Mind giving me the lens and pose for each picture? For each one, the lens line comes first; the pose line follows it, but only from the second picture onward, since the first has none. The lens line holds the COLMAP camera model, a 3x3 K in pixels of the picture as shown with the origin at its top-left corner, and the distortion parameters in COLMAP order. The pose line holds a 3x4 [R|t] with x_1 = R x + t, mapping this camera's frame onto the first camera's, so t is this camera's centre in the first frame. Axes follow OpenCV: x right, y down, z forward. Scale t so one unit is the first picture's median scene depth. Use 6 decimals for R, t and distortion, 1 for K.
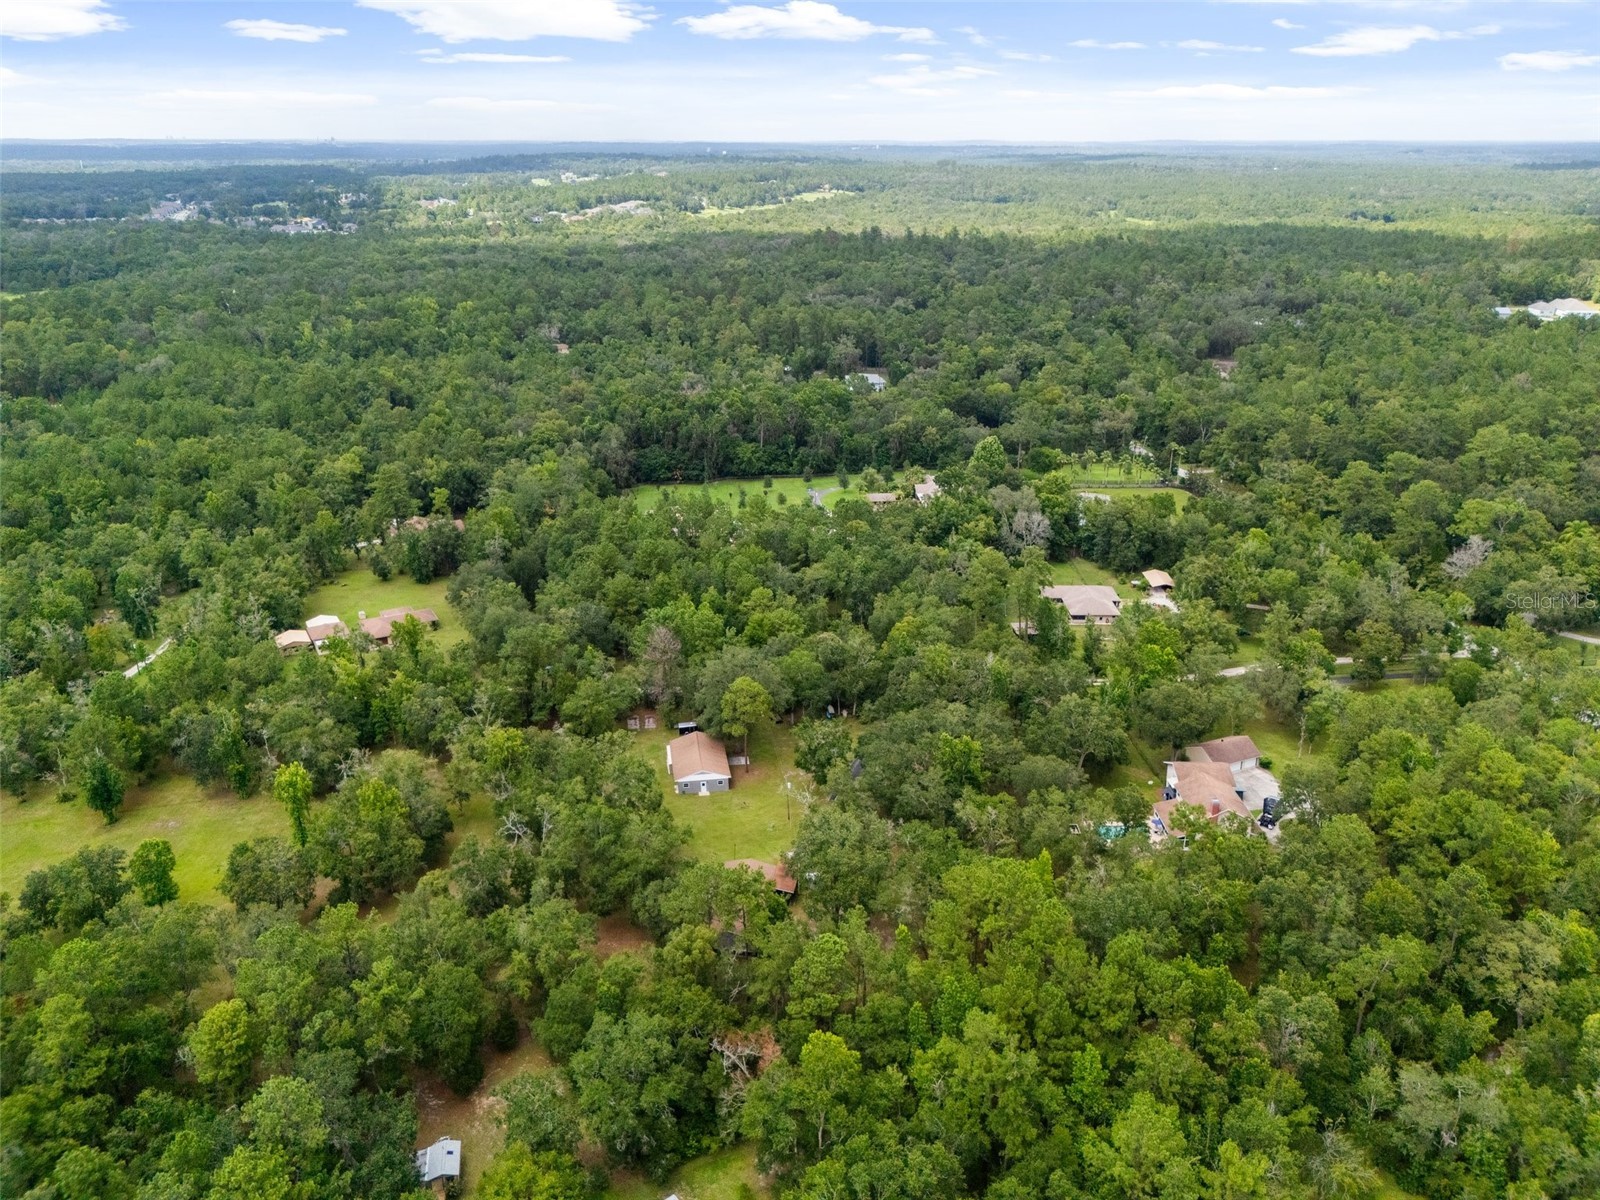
lens RADIAL K [[1117.2, 0, 799.4], [0, 1117.2, 603.1], [0, 0, 1]] dist [0.009172, 0.001144]
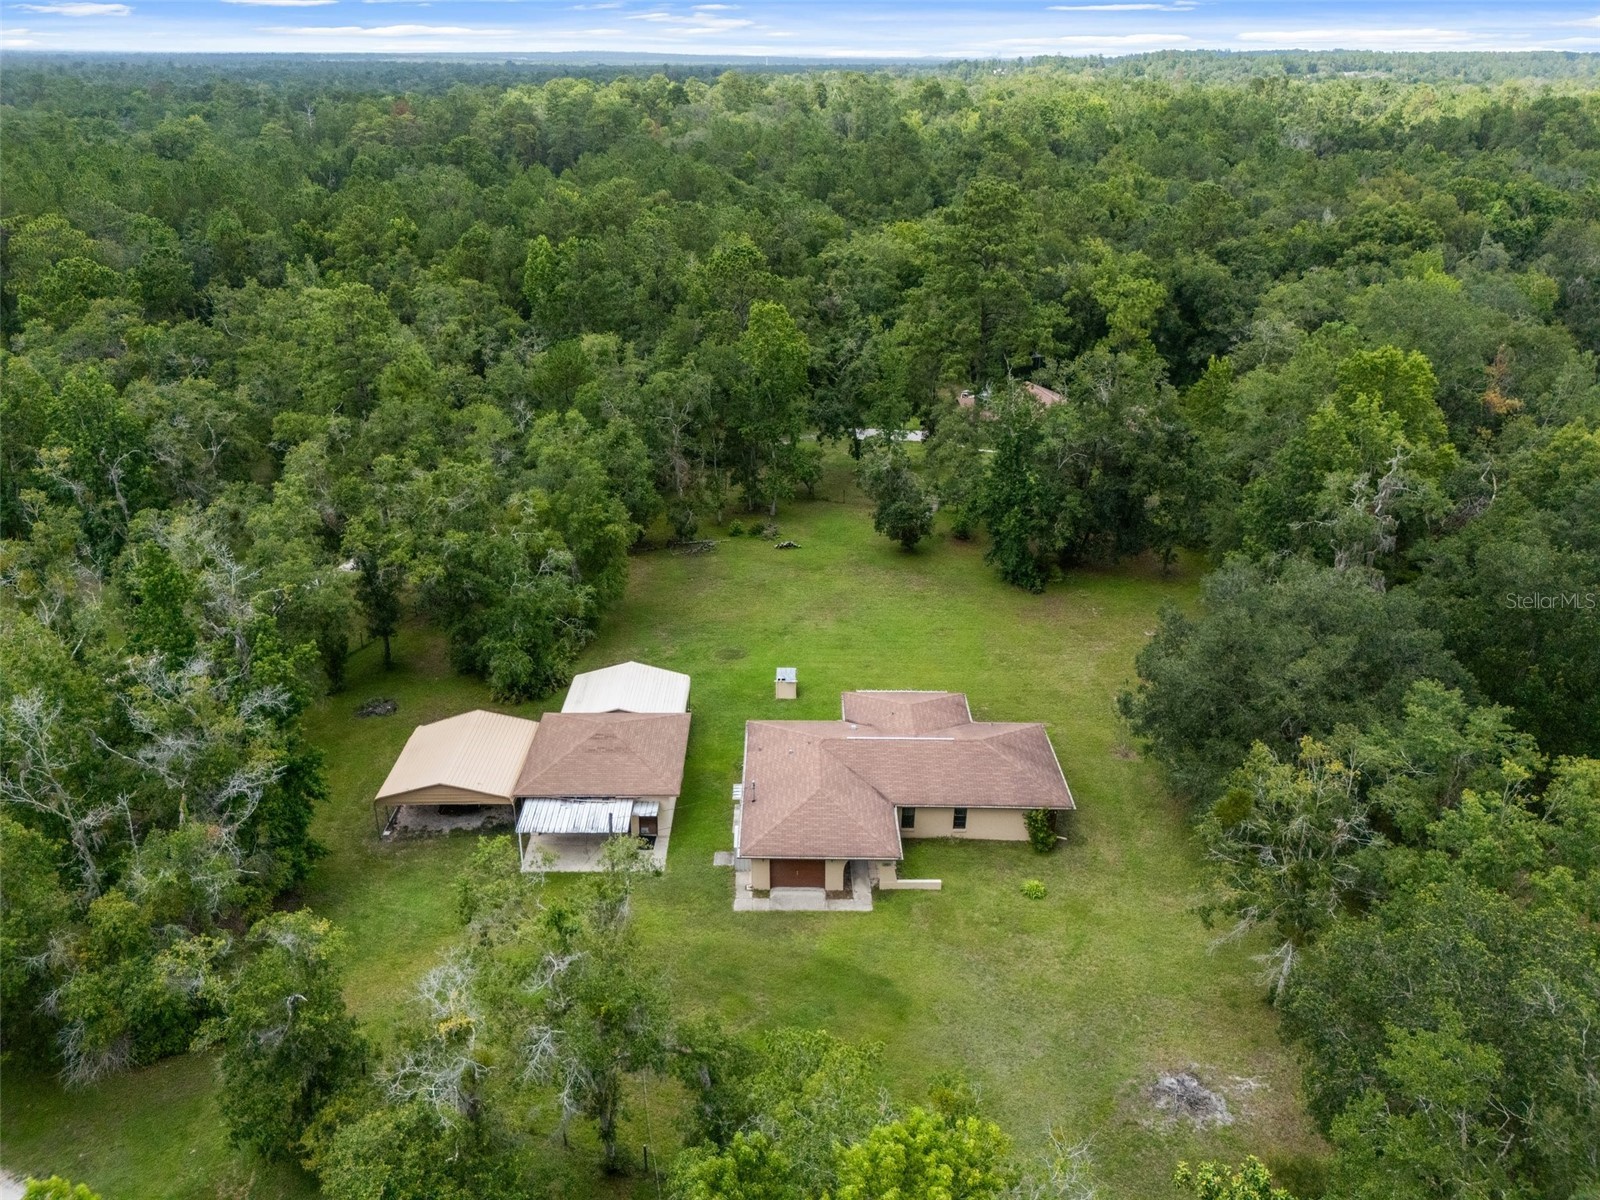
lens RADIAL K [[1117.2, 0, 798.1], [0, 1117.2, 600.4], [0, 0, 1]] dist [0.009172, 0.001144]
pose [[0.862206, 0.201508, -0.464753, -0.247948], [-0.178610, 0.979484, 0.093328, -0.030671], [0.474025, 0.002542, 0.880508, 0.707351]]
